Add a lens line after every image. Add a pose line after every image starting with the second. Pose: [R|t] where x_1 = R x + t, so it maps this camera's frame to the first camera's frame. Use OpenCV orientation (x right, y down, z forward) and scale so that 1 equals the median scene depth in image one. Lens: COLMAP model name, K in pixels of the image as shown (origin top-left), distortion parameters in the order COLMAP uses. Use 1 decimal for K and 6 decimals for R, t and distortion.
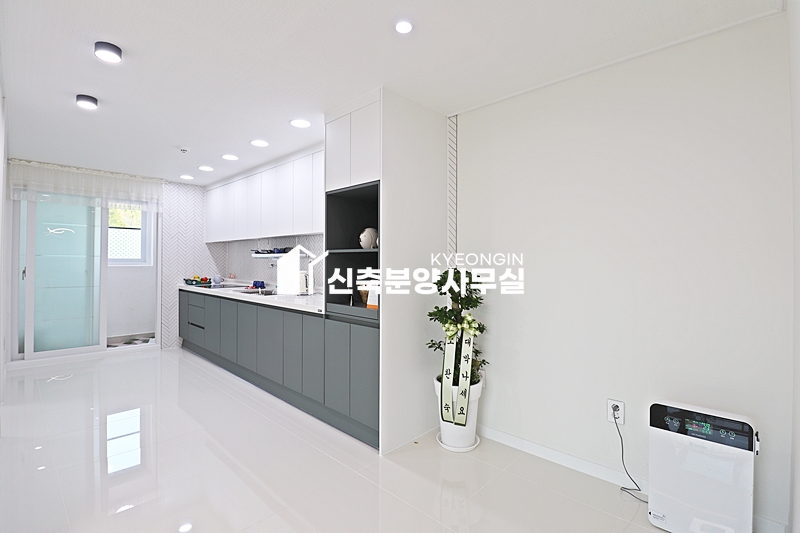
lens RADIAL K [[364.6, 0, 402.2], [0, 364.6, 259.3], [0, 0, 1]] dist [-0.007845, -0.010232]
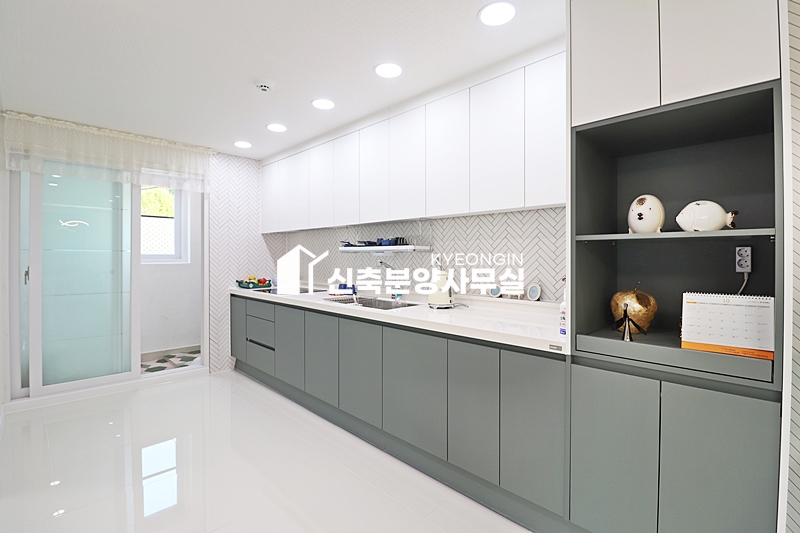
lens RADIAL K [[364.6, 0, 402.2], [0, 364.6, 259.3], [0, 0, 1]] dist [-0.007845, -0.010232]
pose [[0.999799, -0.003206, -0.019815, -0.270523], [0.003463, 0.999910, 0.012938, 0.000696], [0.019771, -0.013004, 0.999720, 0.275506]]
